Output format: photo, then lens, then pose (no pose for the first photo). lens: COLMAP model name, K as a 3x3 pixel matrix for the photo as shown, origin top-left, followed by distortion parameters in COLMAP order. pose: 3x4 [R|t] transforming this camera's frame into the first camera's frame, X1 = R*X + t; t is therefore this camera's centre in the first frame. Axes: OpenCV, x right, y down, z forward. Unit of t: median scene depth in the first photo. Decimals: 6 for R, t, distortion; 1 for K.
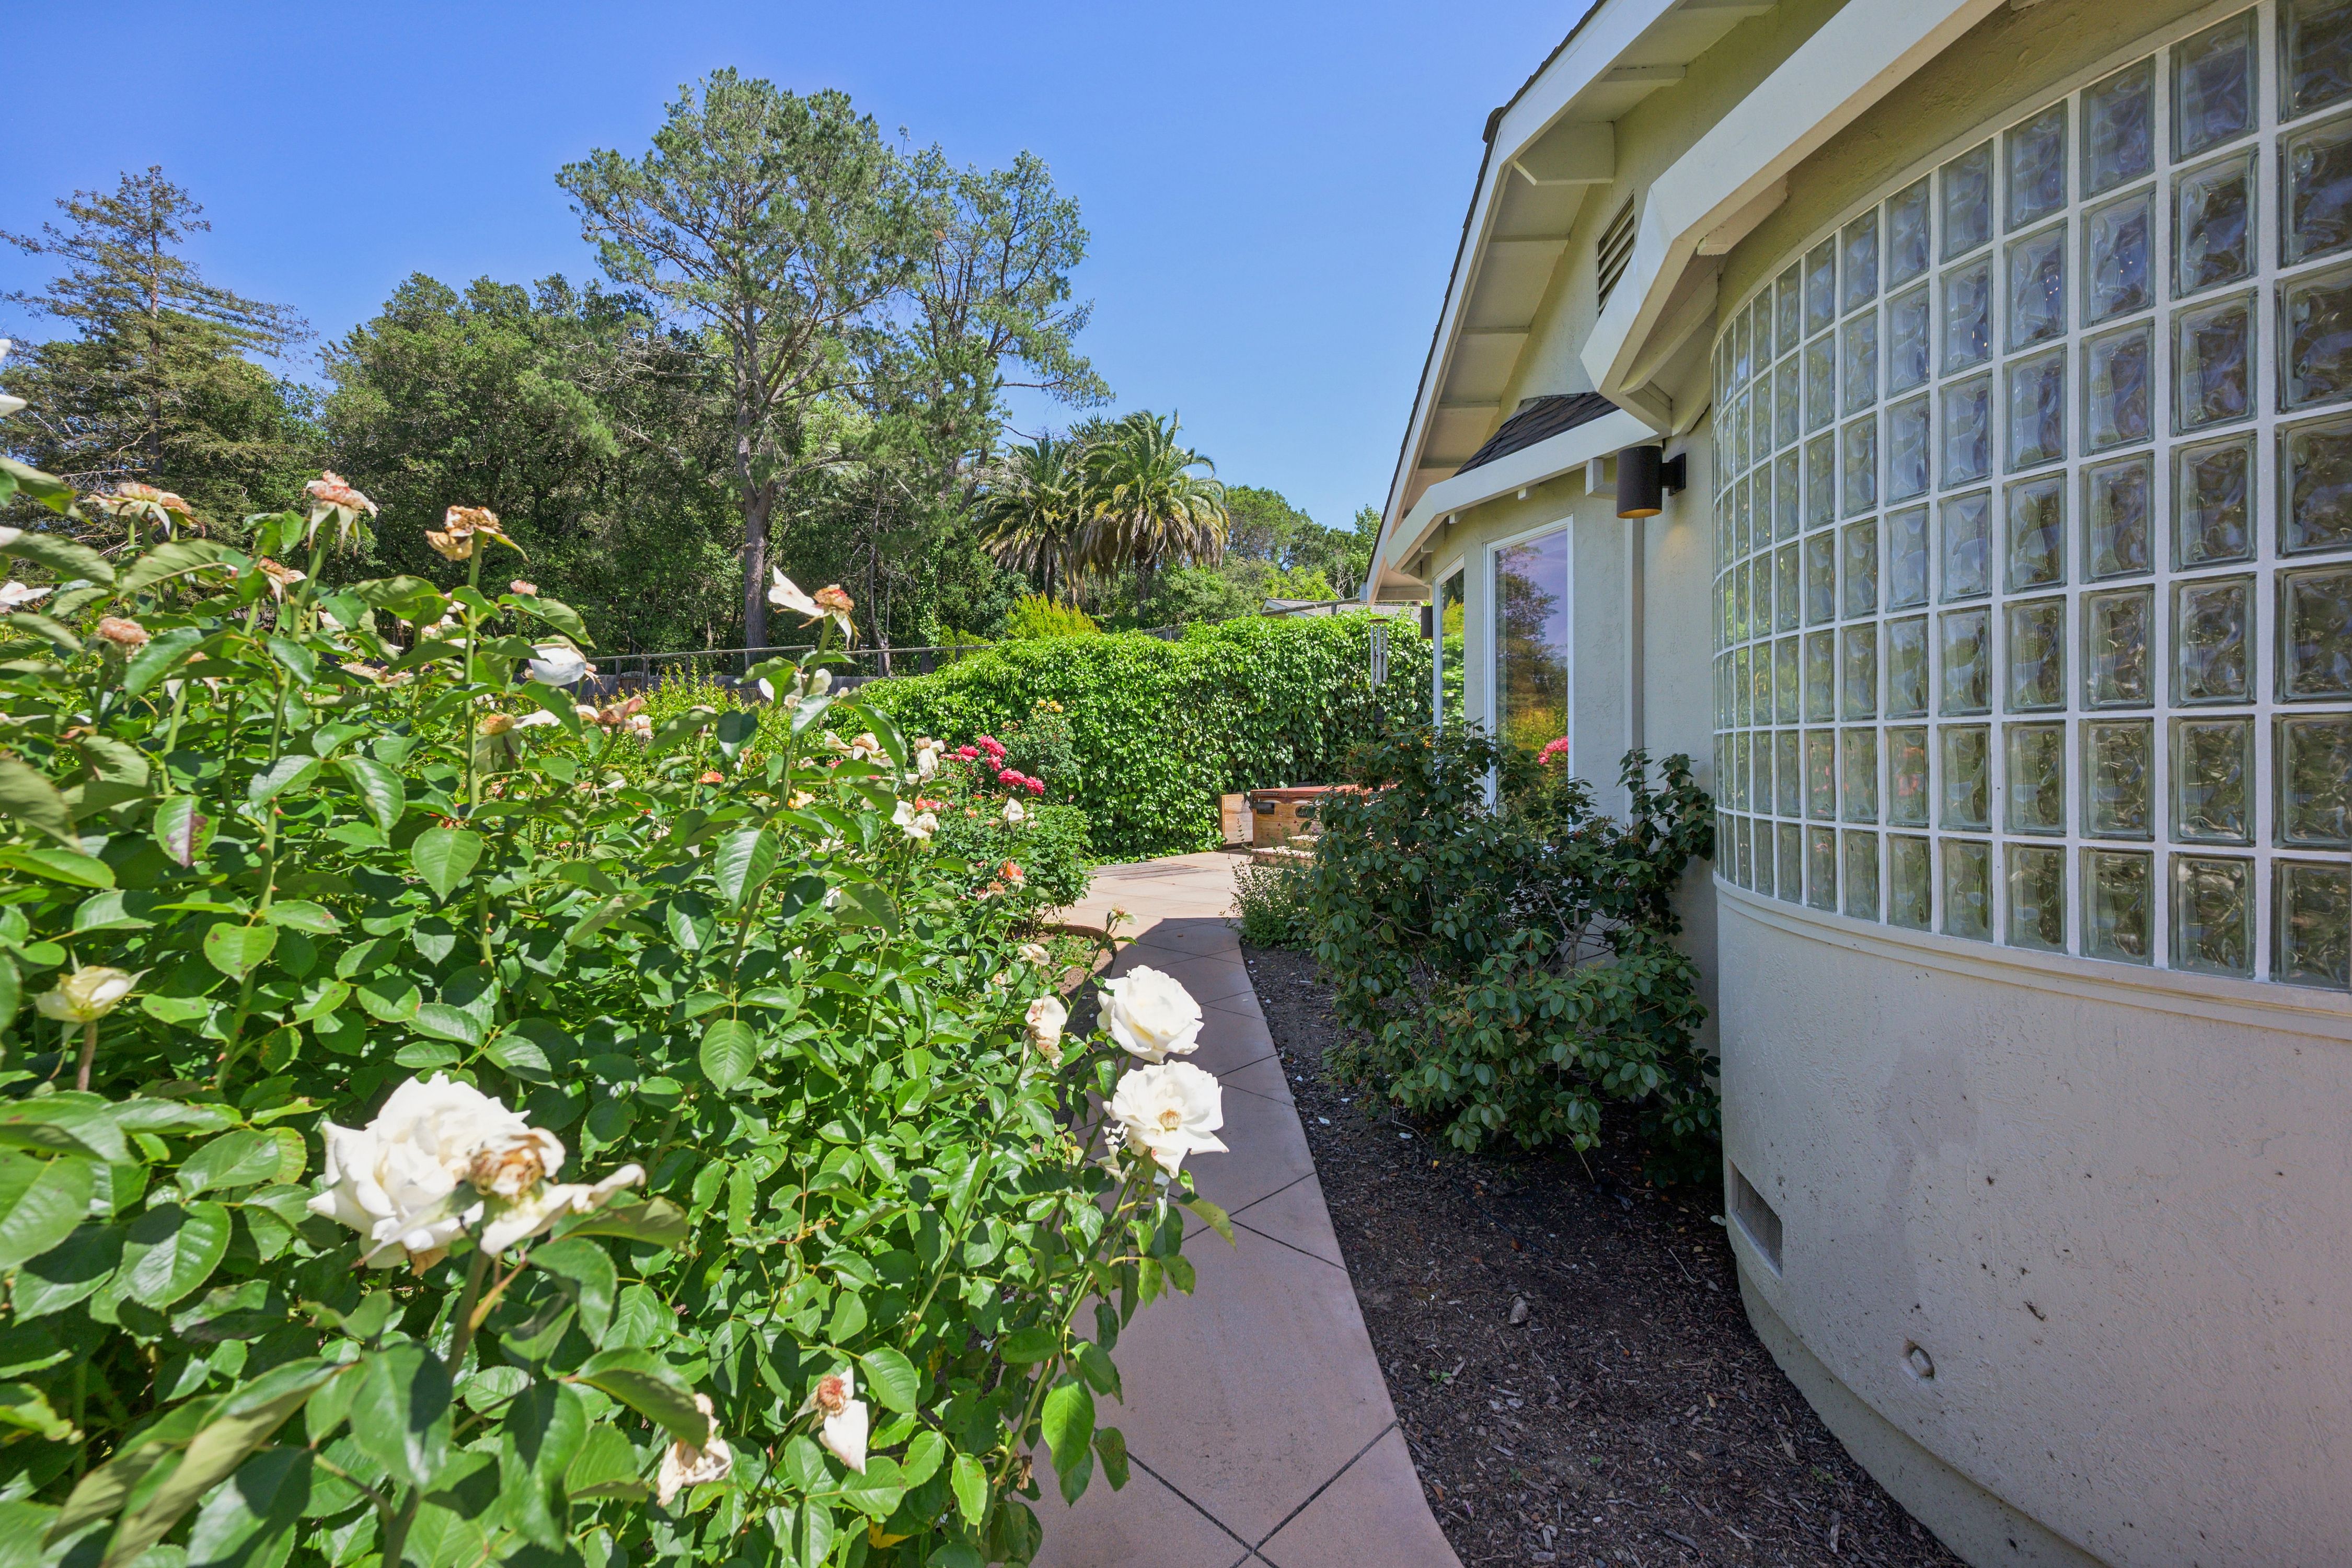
lens RADIAL K [[946.9, 0, 1170.6], [0, 946.9, 771.1], [0, 0, 1]] dist [0.000004, 0.000175]
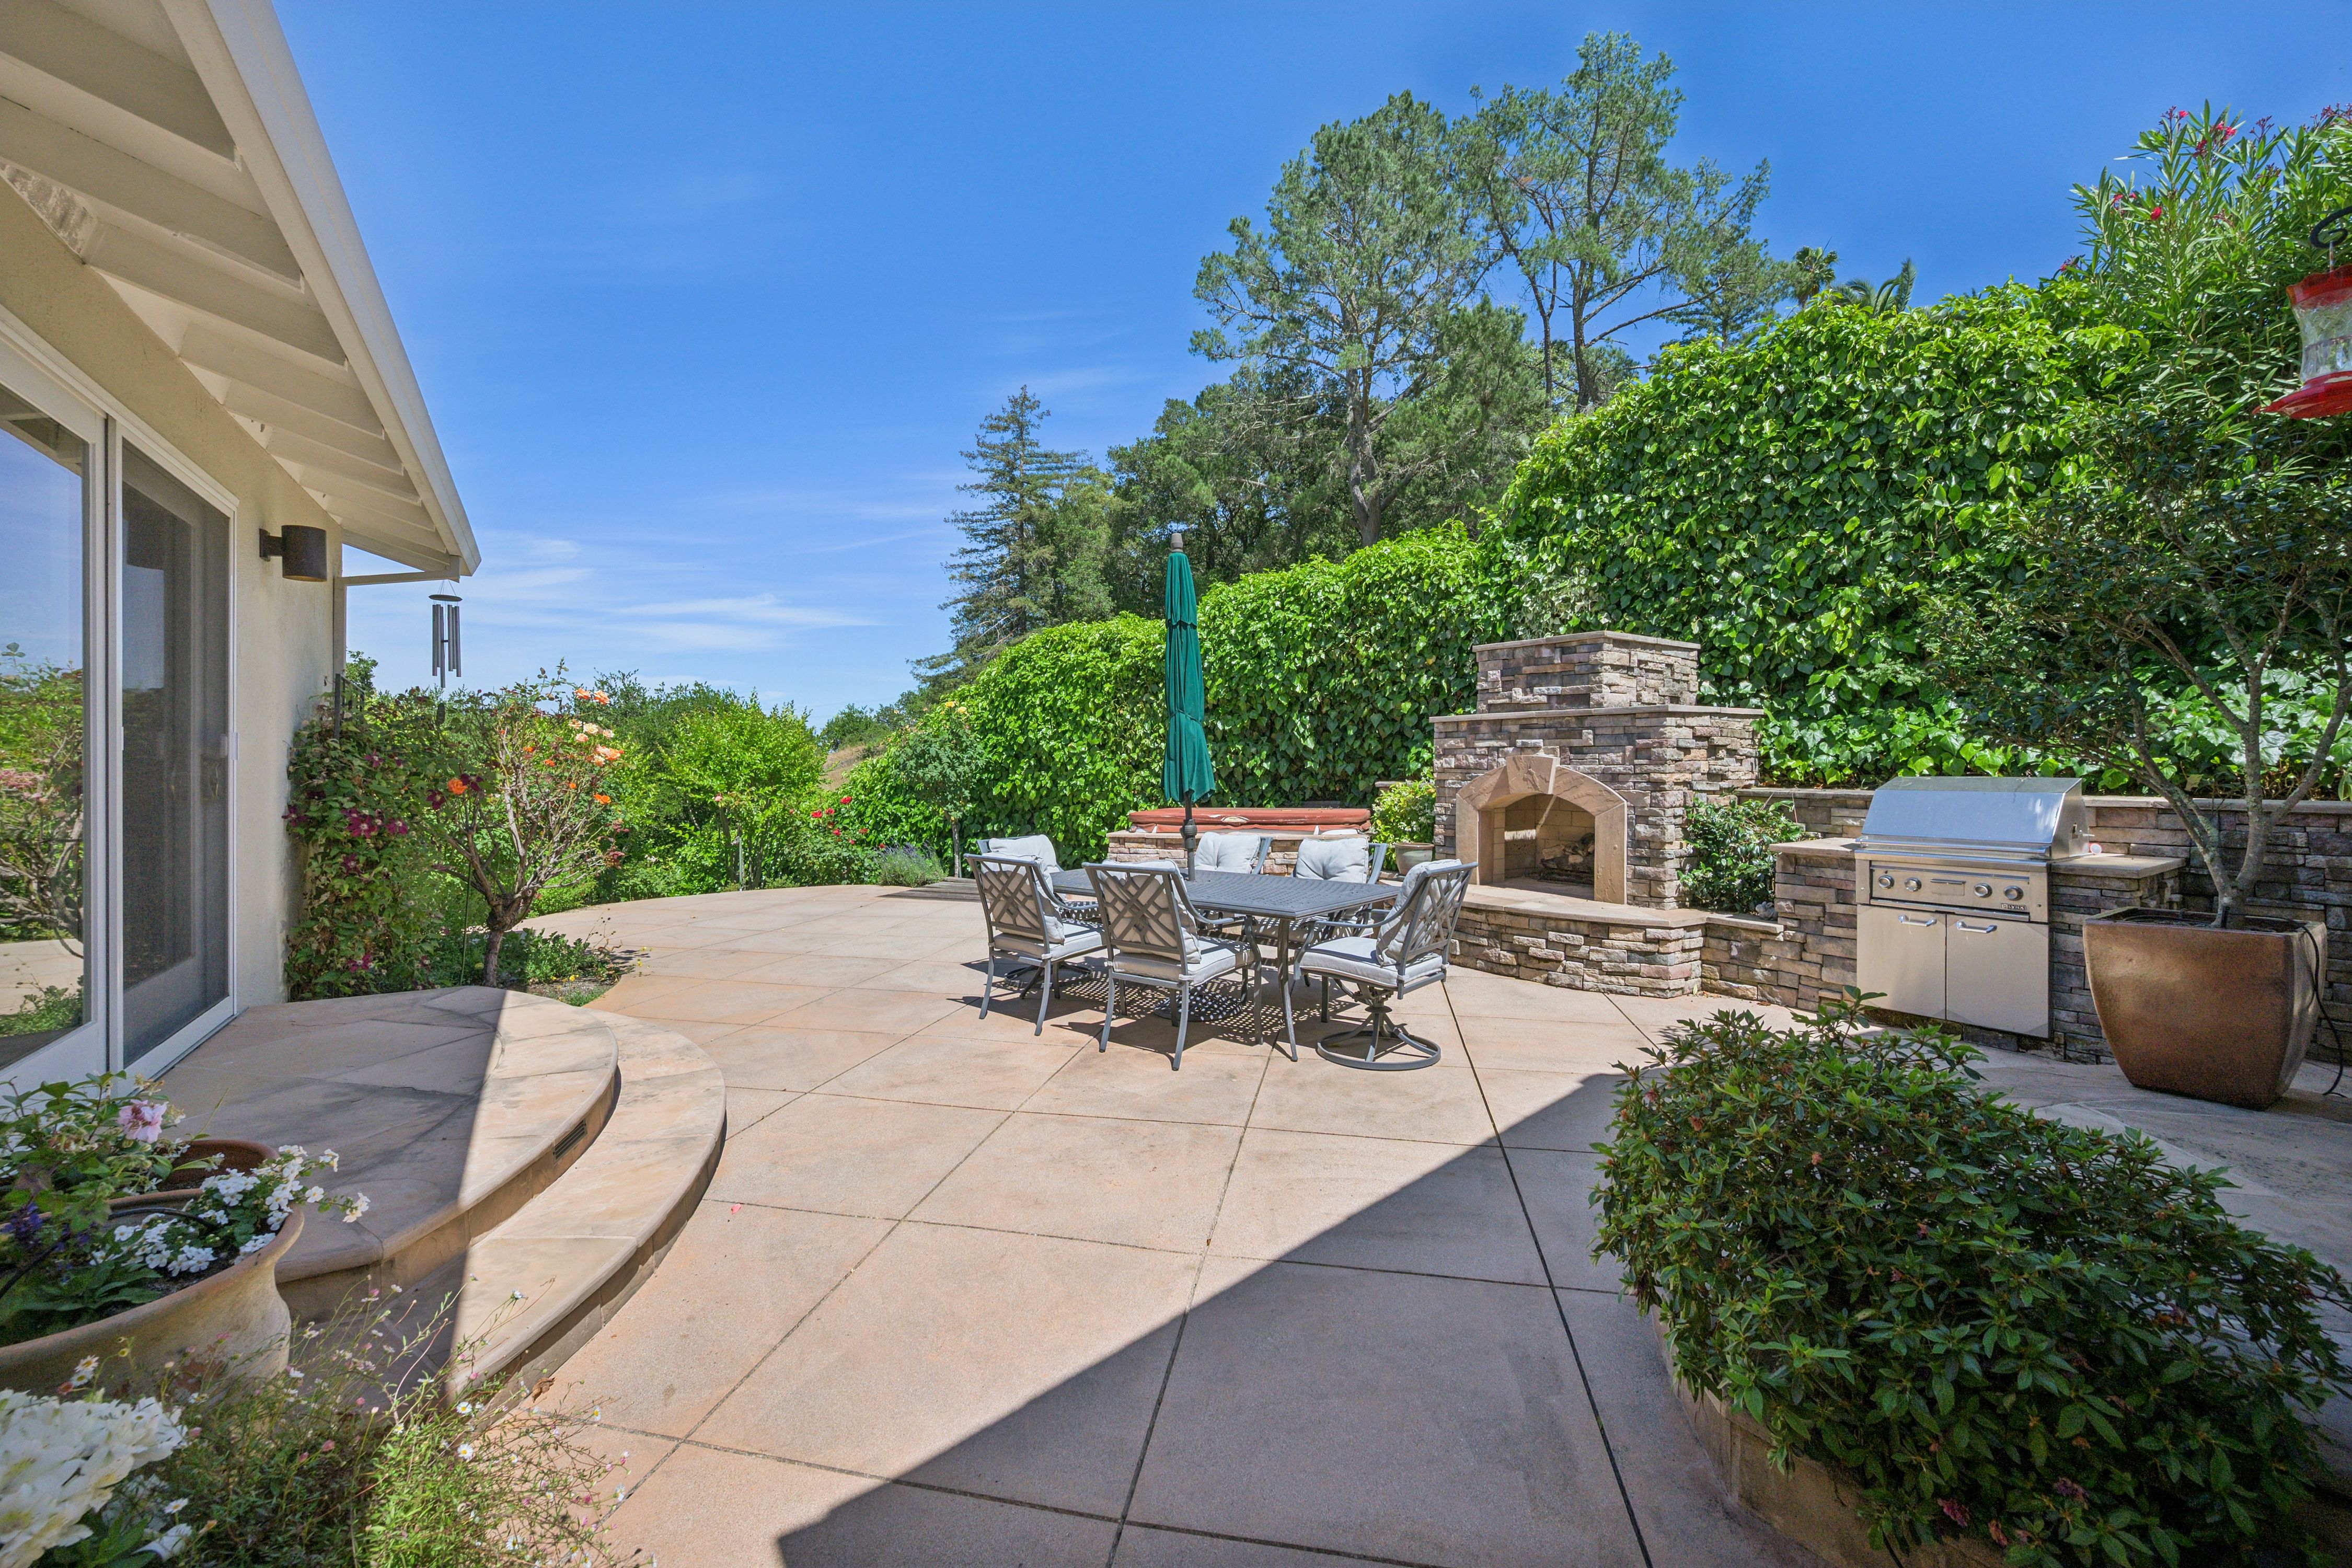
lens RADIAL K [[946.9, 0, 1188.0], [0, 946.9, 763.0], [0, 0, 1]] dist [0.000004, 0.000175]
pose [[0.617600, 0.008971, -0.786441, 0.663504], [-0.019297, 0.999807, -0.003750, -0.012867], [0.786256, 0.017492, 0.617654, 0.523385]]
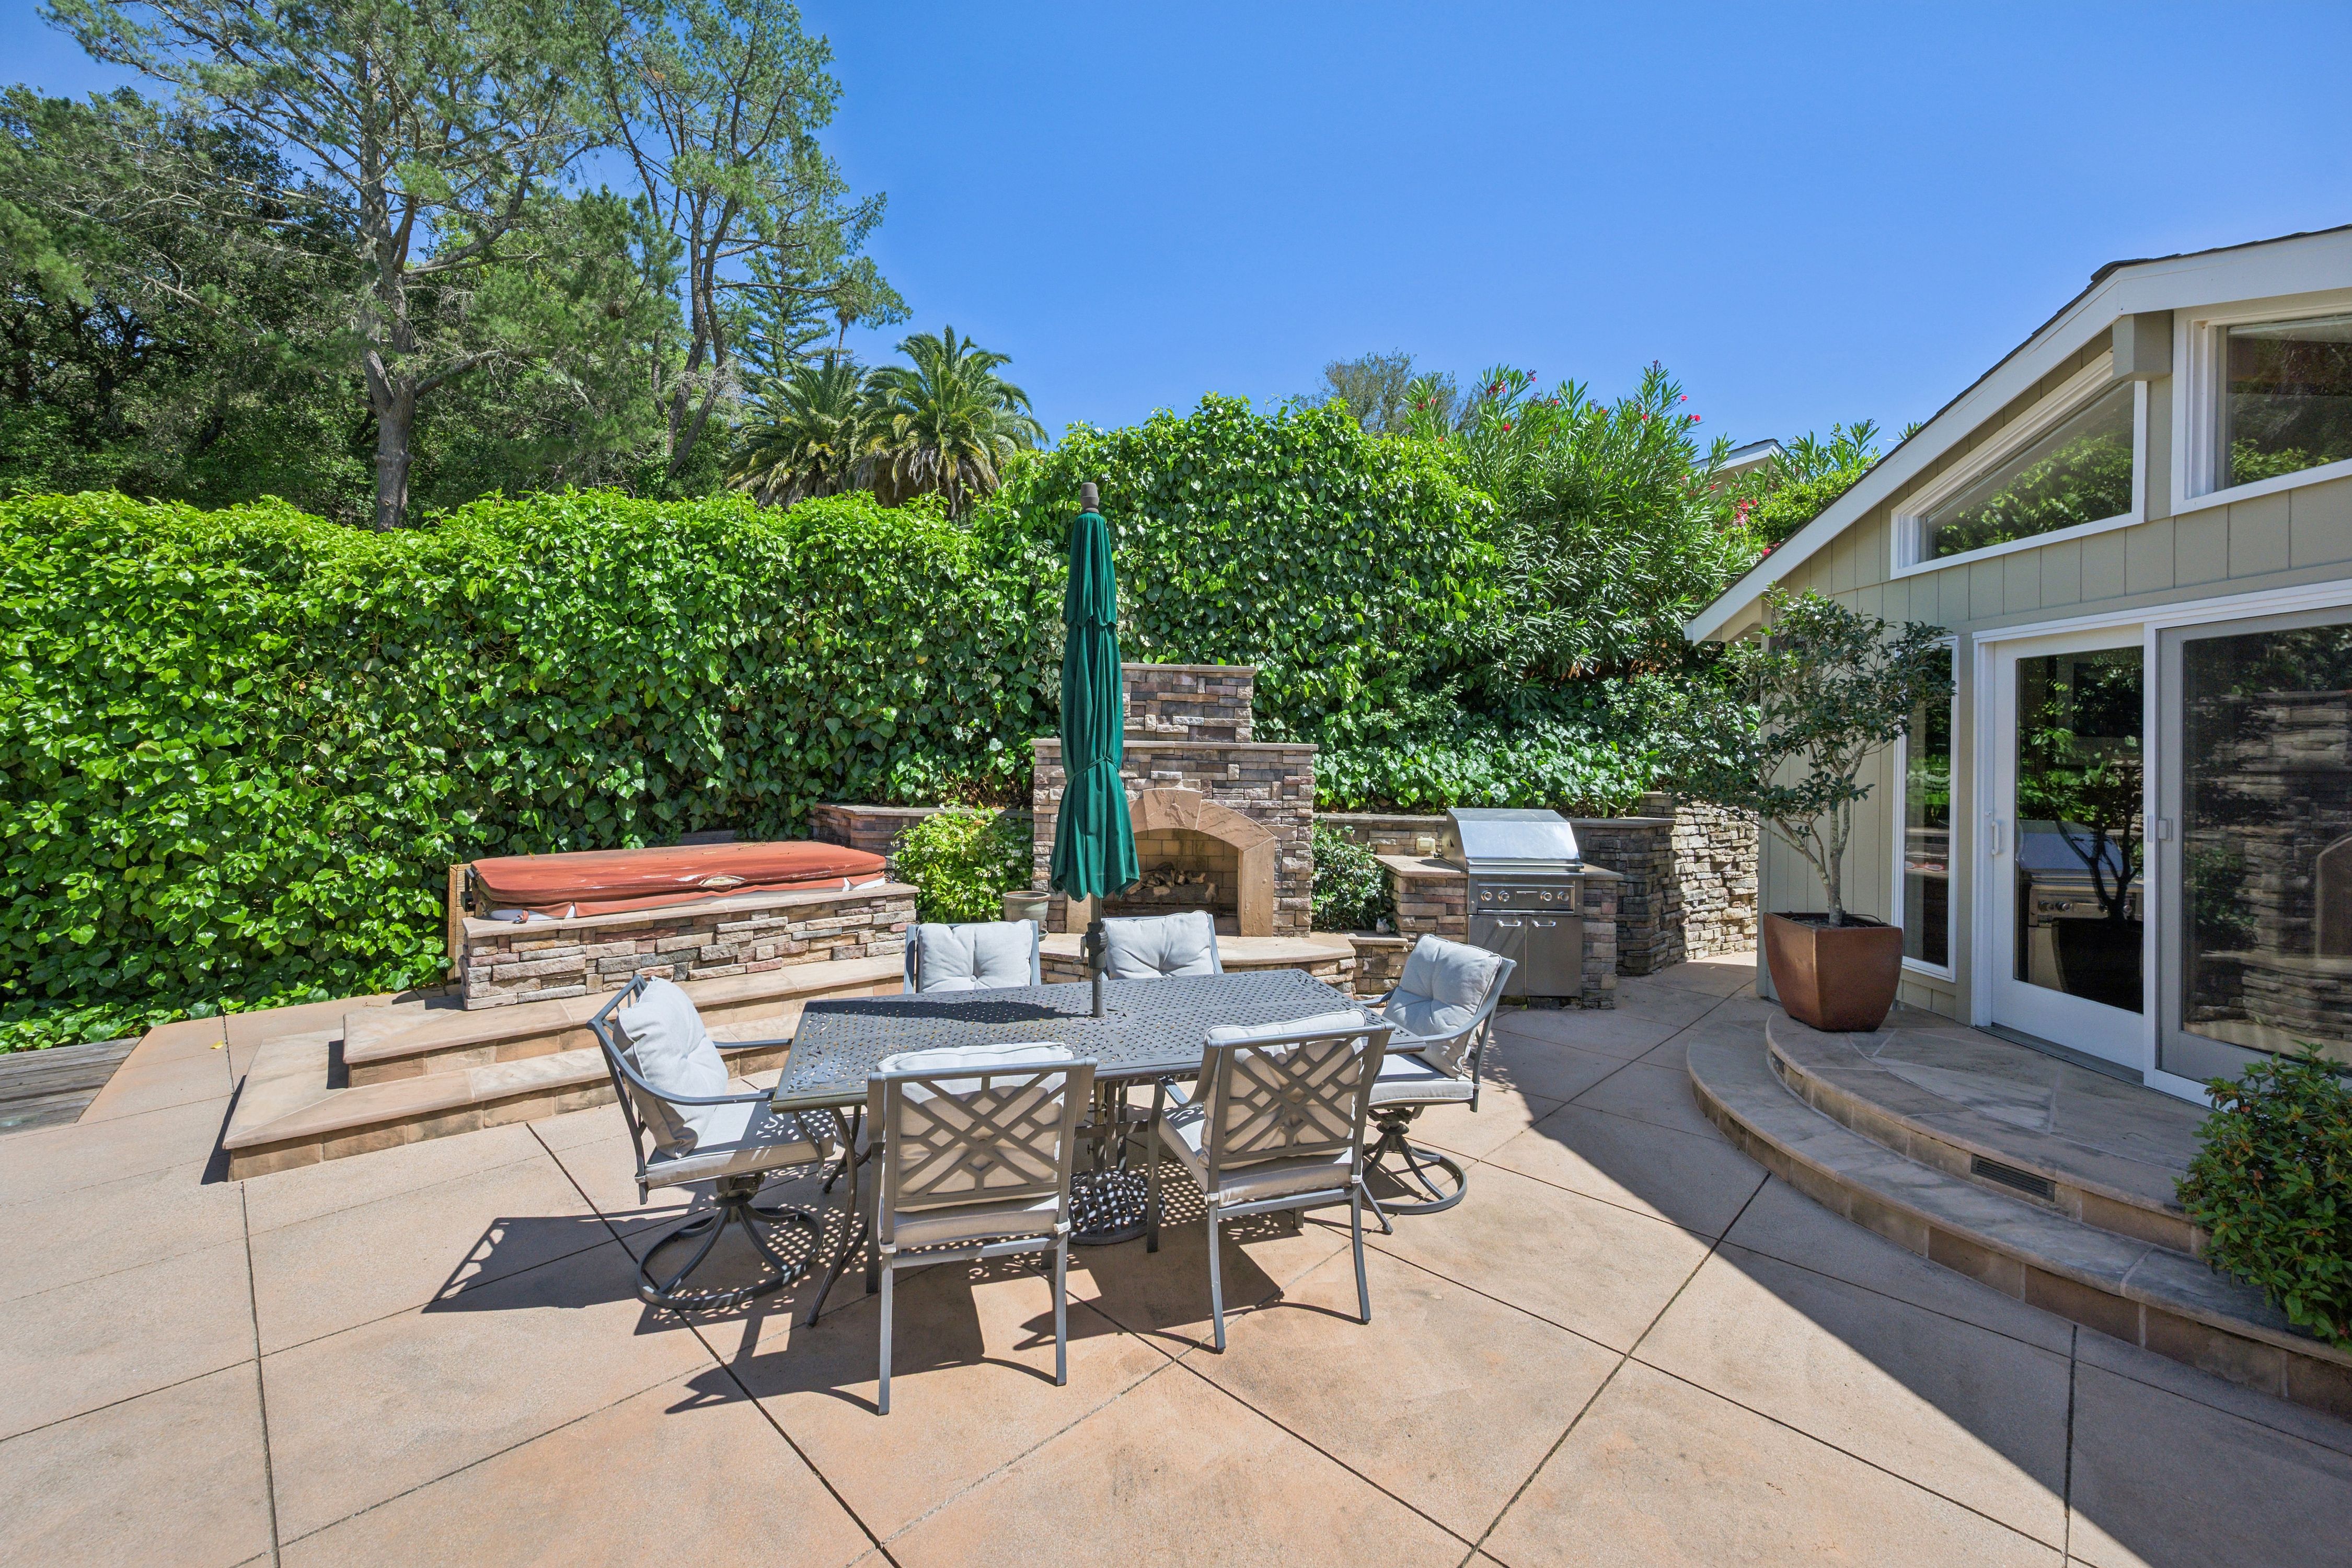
lens RADIAL K [[946.9, 0, 1190.3], [0, 946.9, 735.8], [0, 0, 1]] dist [0.000004, 0.000175]
pose [[0.995357, 0.029354, 0.091667, 0.366191], [-0.026995, 0.999274, -0.026879, -0.034683], [-0.092389, 0.024280, 0.995427, 0.507703]]
